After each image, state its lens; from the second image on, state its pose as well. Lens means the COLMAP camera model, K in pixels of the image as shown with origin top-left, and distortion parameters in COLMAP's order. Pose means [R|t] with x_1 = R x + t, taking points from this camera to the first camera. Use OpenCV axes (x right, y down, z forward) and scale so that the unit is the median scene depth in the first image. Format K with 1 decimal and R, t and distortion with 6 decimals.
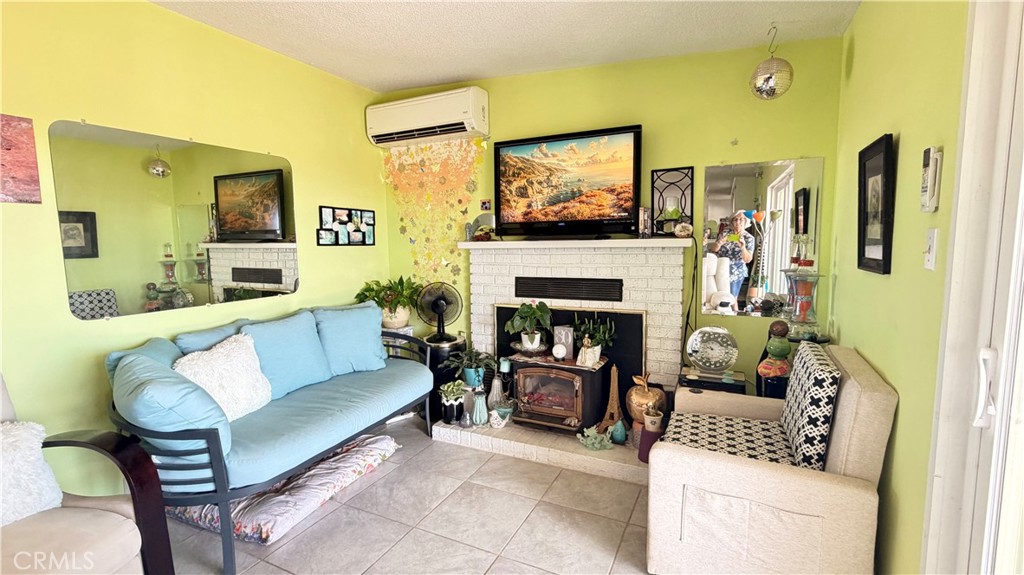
lens RADIAL K [[458.7, 0, 512.2], [0, 458.7, 281.0], [0, 0, 1]] dist [0.016107, 0.000209]
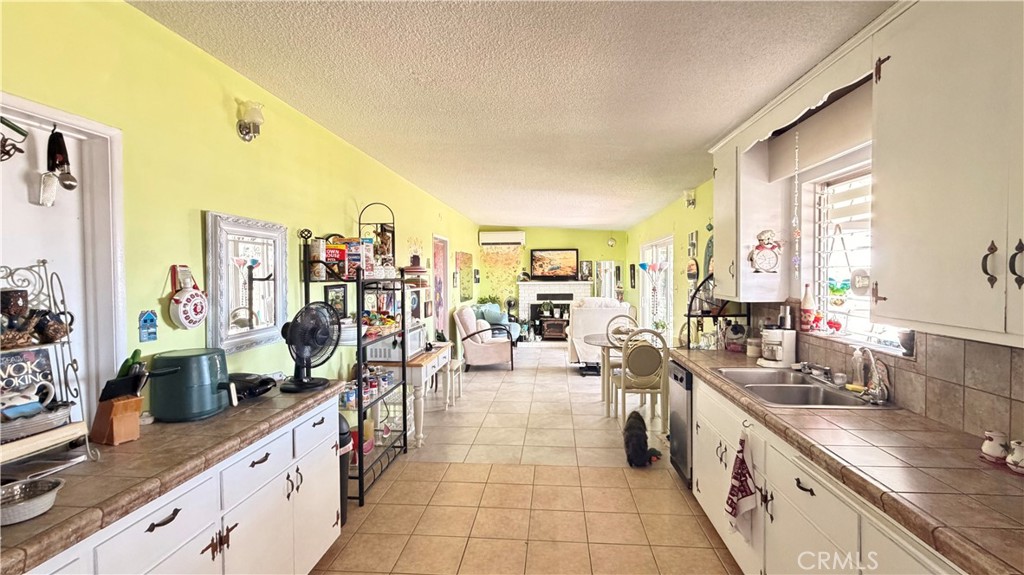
lens RADIAL K [[458.7, 0, 511.9], [0, 458.7, 288.0], [0, 0, 1]] dist [0.016107, 0.000209]
pose [[0.934919, -0.001249, 0.354859, -1.294173], [0.025309, 0.997682, -0.063170, 0.148307], [-0.353957, 0.068040, 0.932783, -1.855022]]
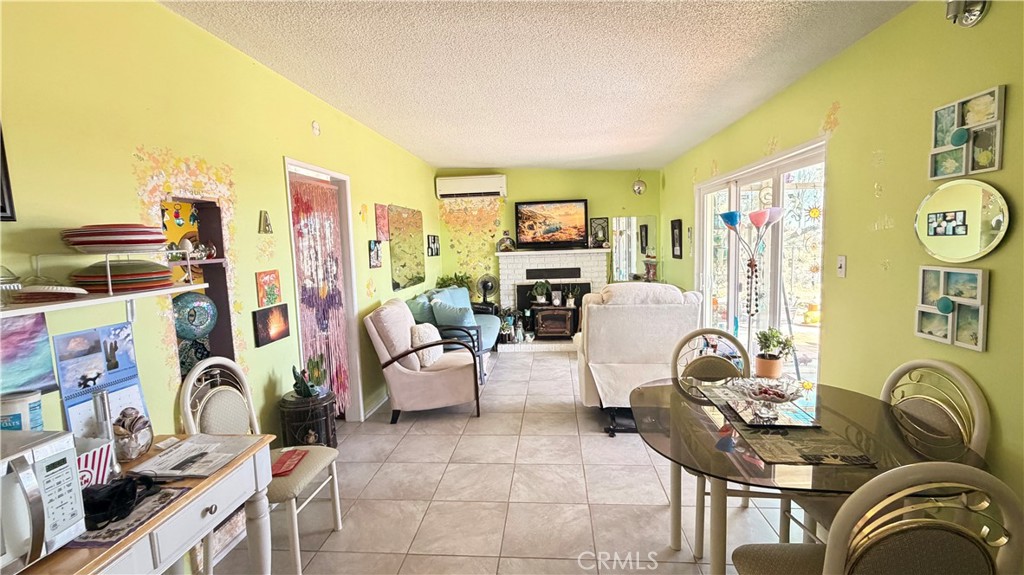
lens RADIAL K [[458.7, 0, 512.2], [0, 458.7, 287.3], [0, 0, 1]] dist [0.016107, 0.000209]
pose [[0.933066, -0.052386, 0.355871, -0.819620], [0.052723, 0.998571, 0.008761, 0.051694], [-0.355821, 0.010587, 0.934494, -0.898986]]
